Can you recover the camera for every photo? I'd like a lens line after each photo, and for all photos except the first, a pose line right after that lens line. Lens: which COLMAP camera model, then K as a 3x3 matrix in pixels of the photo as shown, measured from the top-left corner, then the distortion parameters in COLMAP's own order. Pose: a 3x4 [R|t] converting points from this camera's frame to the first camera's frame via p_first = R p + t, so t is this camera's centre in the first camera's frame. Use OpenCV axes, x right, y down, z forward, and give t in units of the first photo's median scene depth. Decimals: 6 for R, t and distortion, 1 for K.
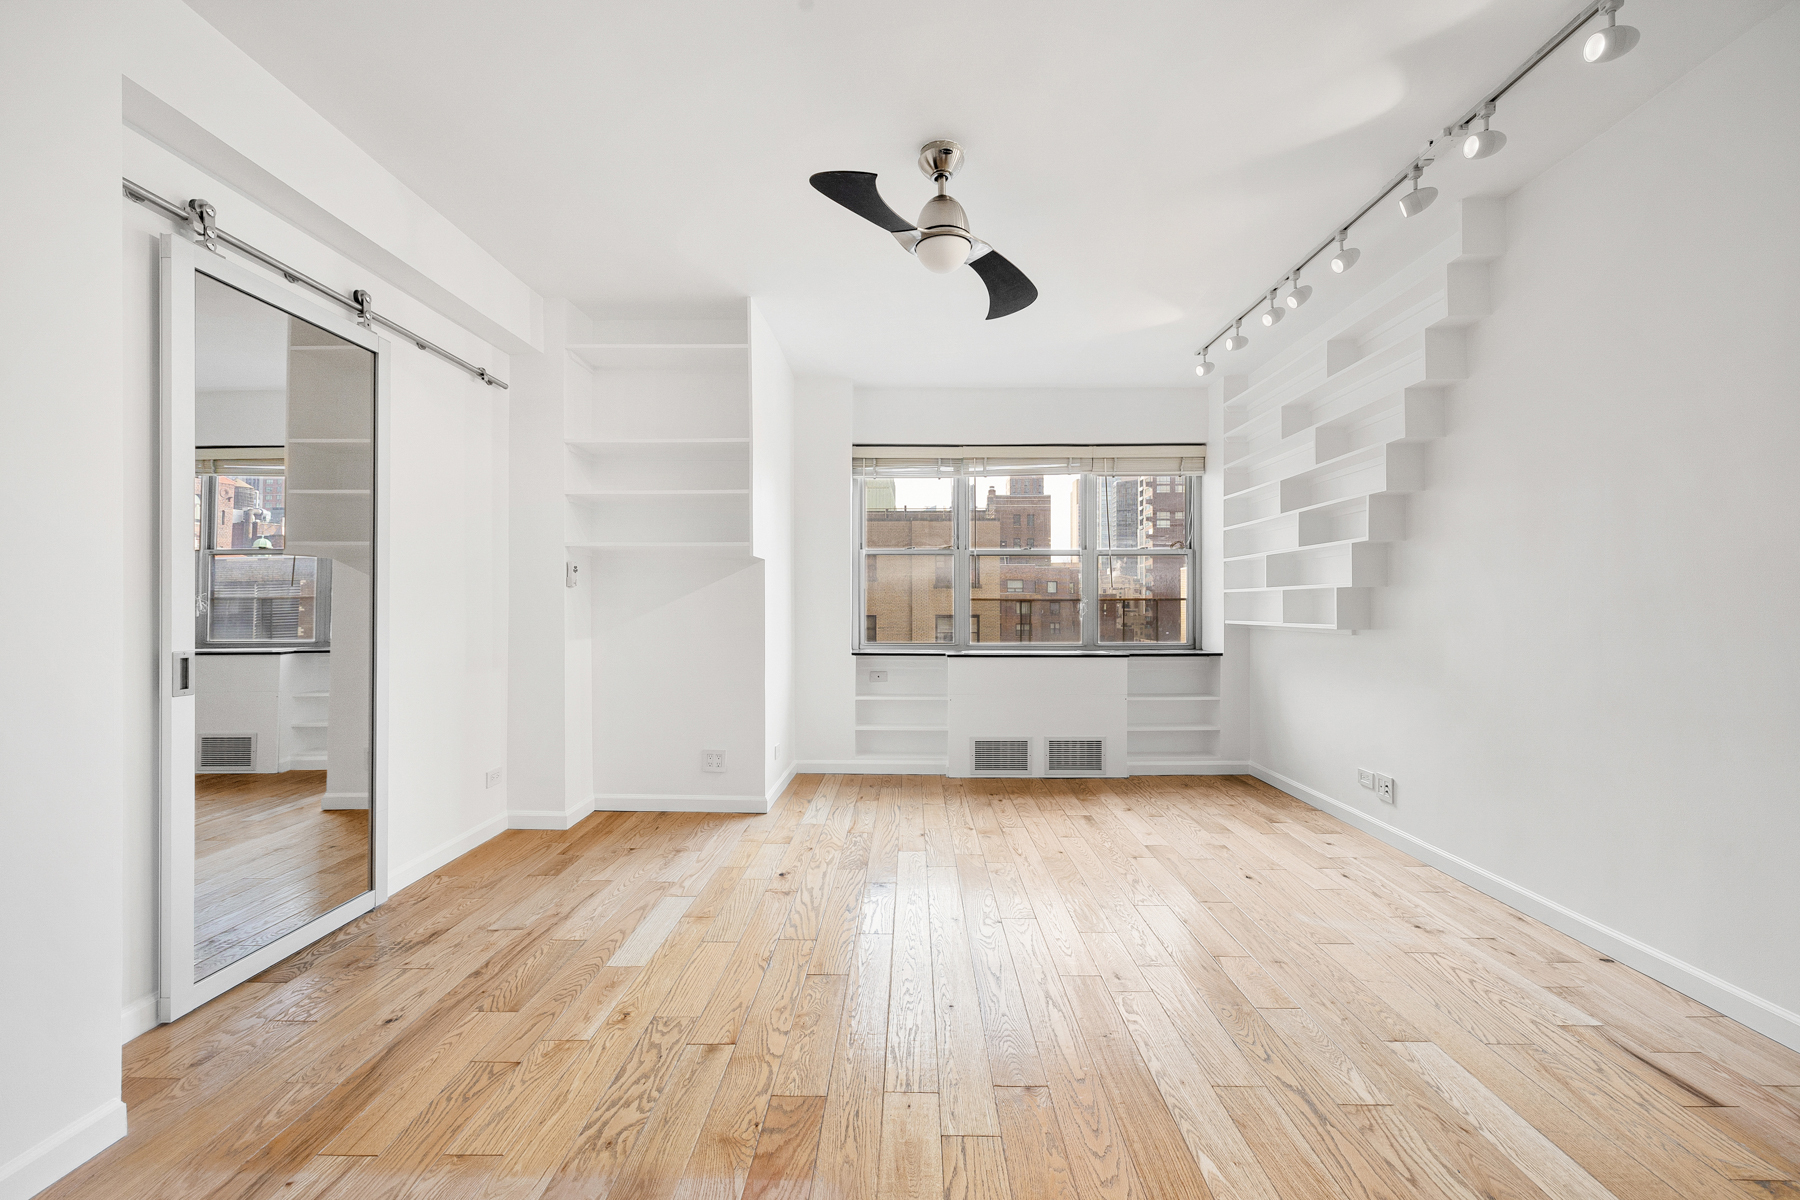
lens RADIAL K [[755.6, 0, 902.7], [0, 755.6, 606.3], [0, 0, 1]] dist [0.000897, 0.000095]
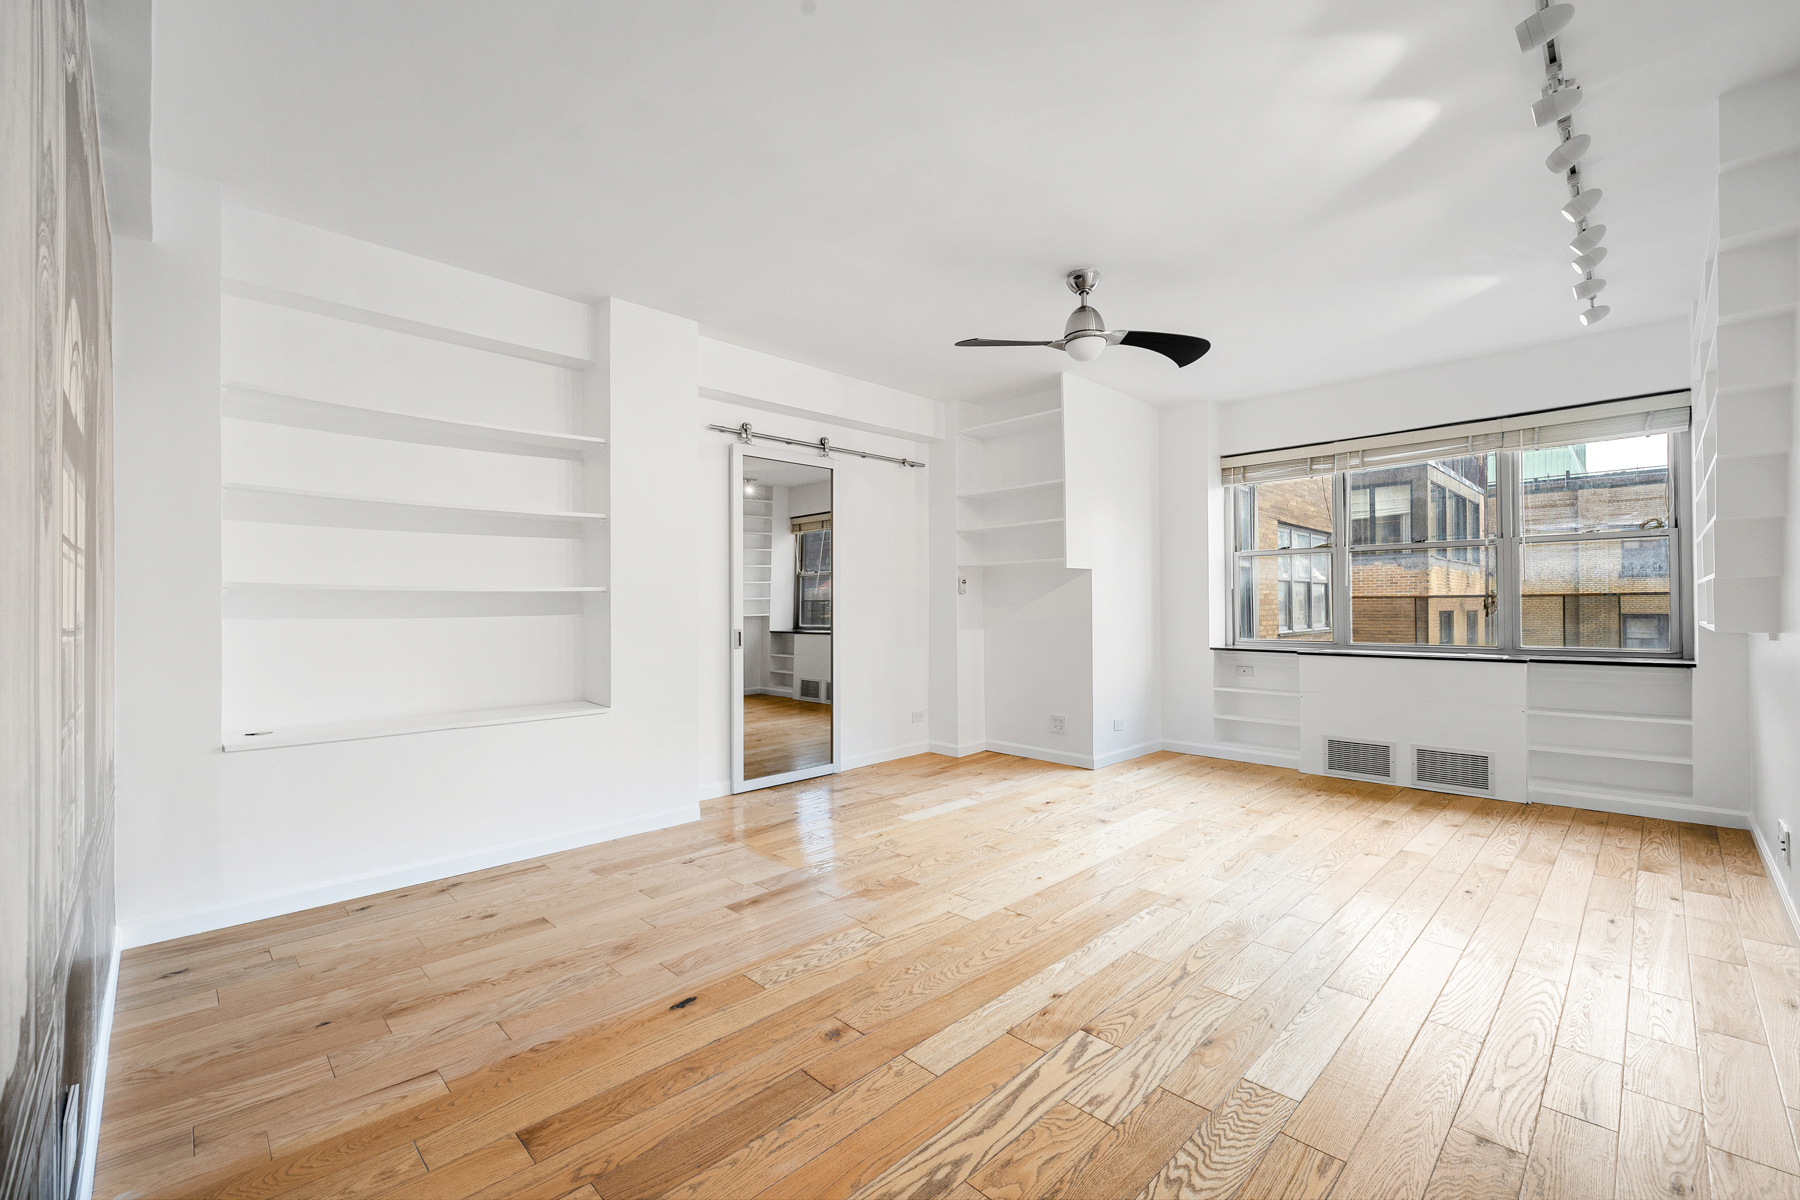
lens RADIAL K [[750.2, 0, 900.0], [0, 750.2, 600.0], [0, 0, 1]] dist [-0.002779, -0.000171]
pose [[0.716396, -0.010397, -0.697616, 0.564386], [0.006568, 0.999945, -0.008158, -0.002401], [0.697663, 0.001263, 0.716425, -0.151415]]
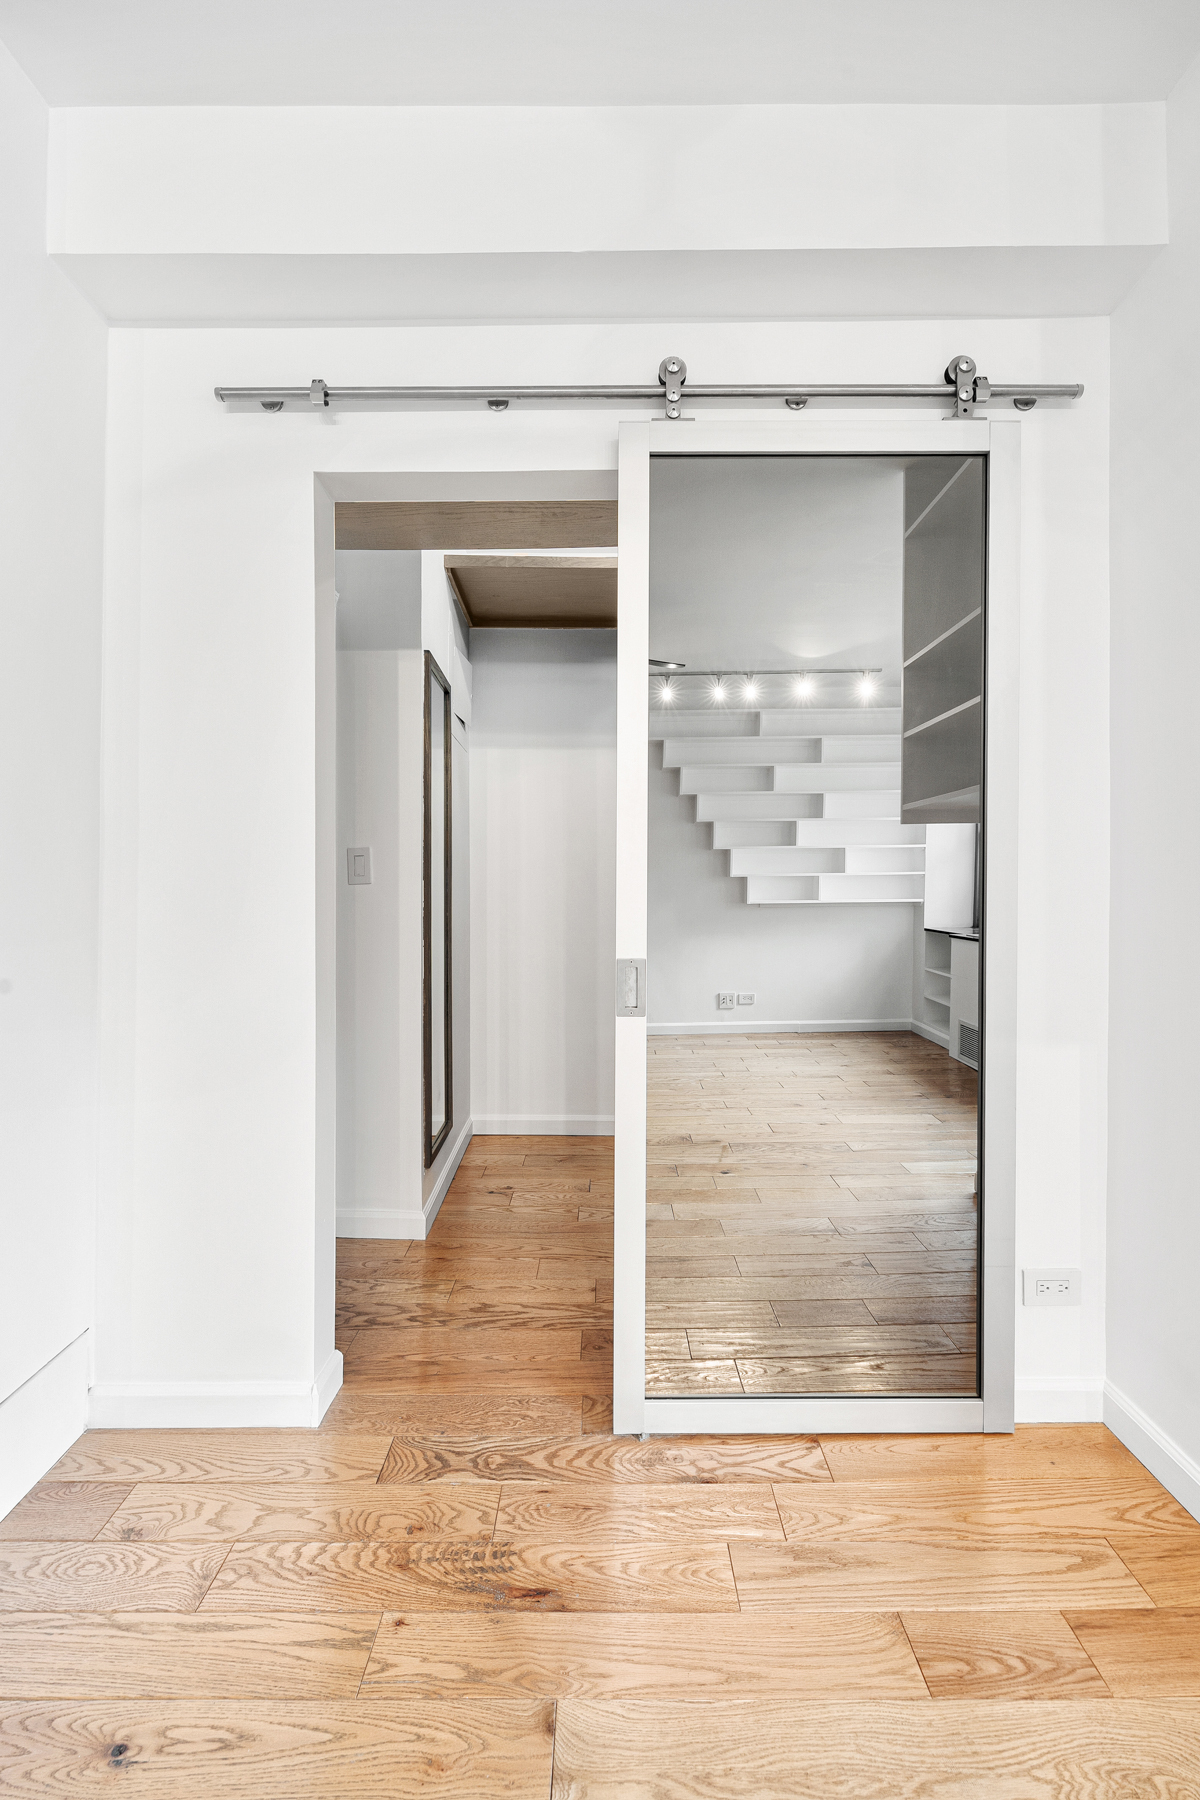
lens RADIAL K [[773.0, 0, 600.0], [0, 773.0, 900.0], [0, 0, 1]] dist [0.002733, 0.000117]
pose [[0.017736, 0.018533, -0.999671, -0.082704], [0.000684, 0.999828, 0.018548, -0.002044], [0.999842, -0.001013, 0.017720, 0.571932]]
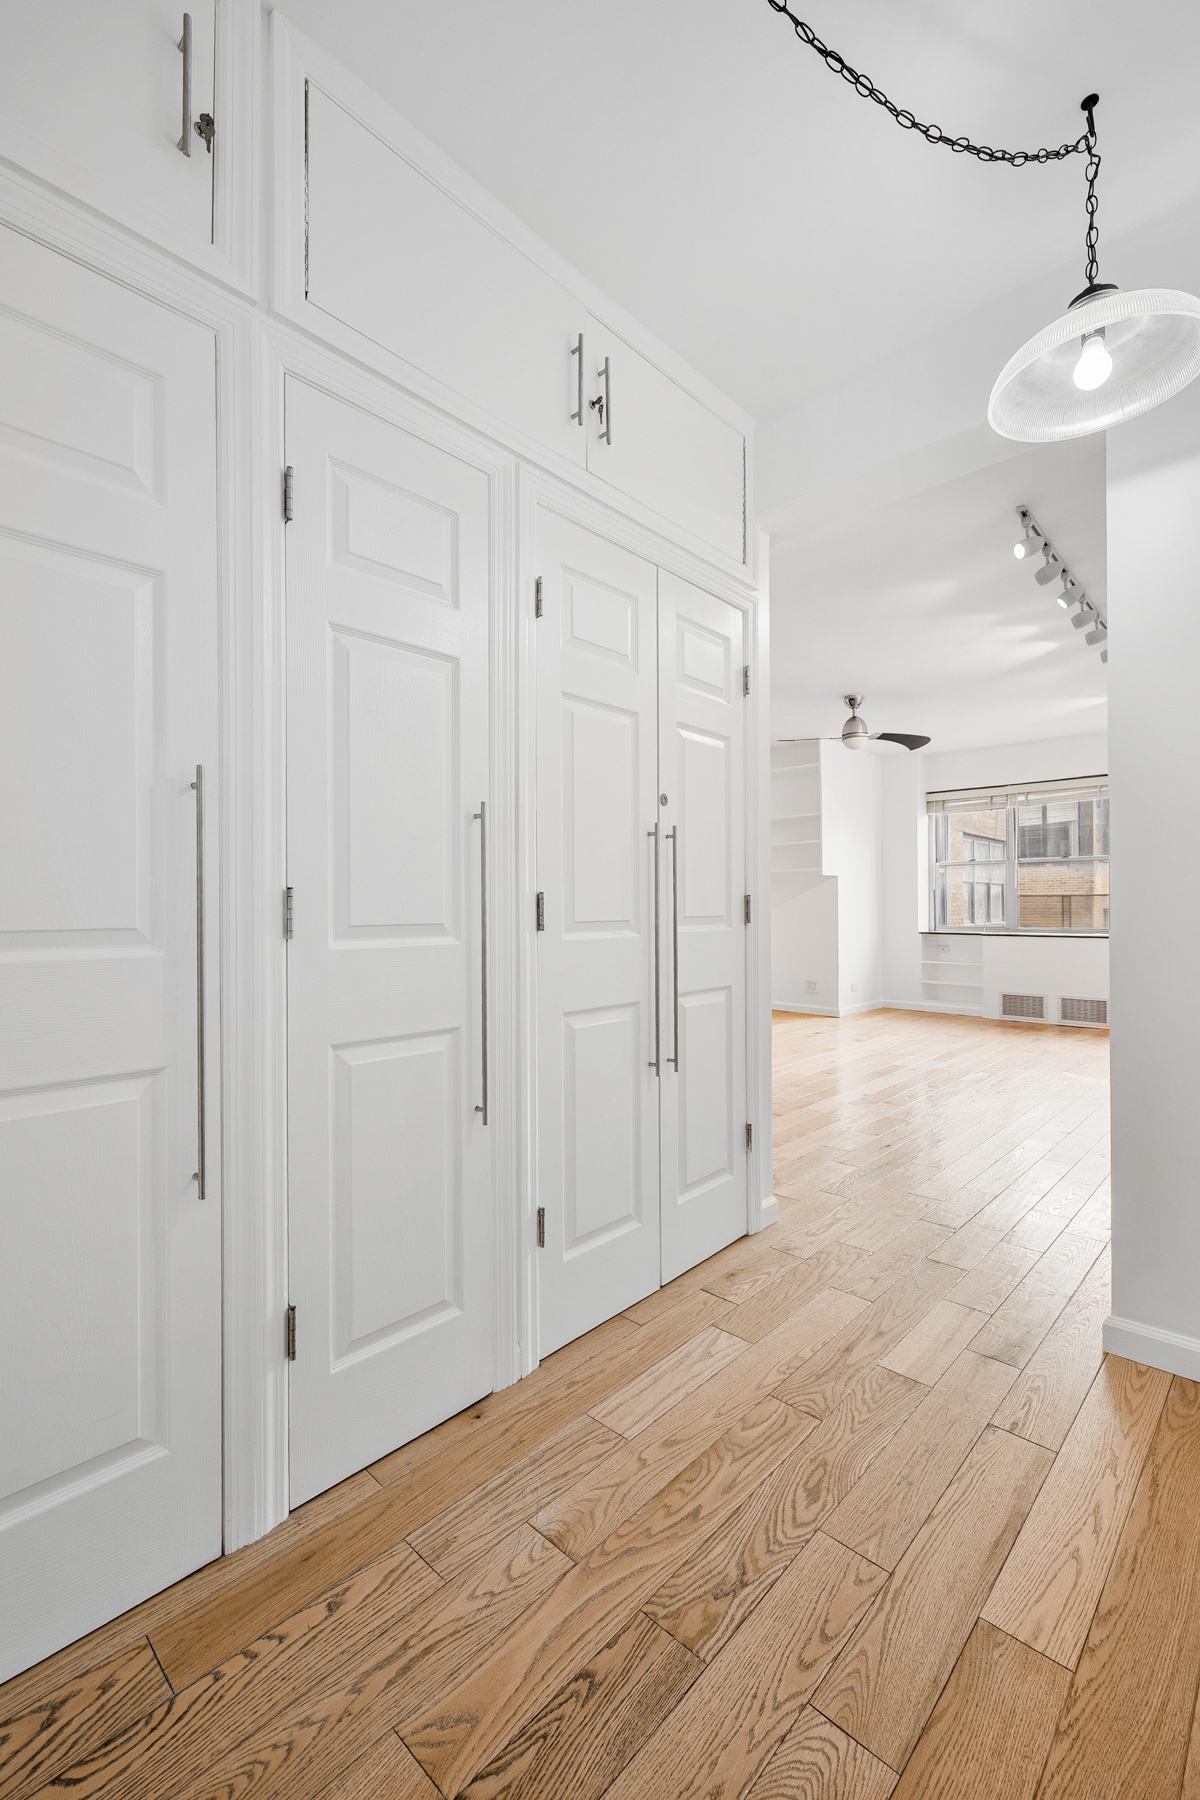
lens RADIAL K [[773.0, 0, 600.0], [0, 773.0, 900.0], [0, 0, 1]] dist [0.002733, 0.000117]
pose [[0.740703, -0.008831, -0.671774, 0.764608], [0.006027, 0.999961, -0.006499, 0.006083], [0.671805, 0.000765, 0.740727, -0.889217]]
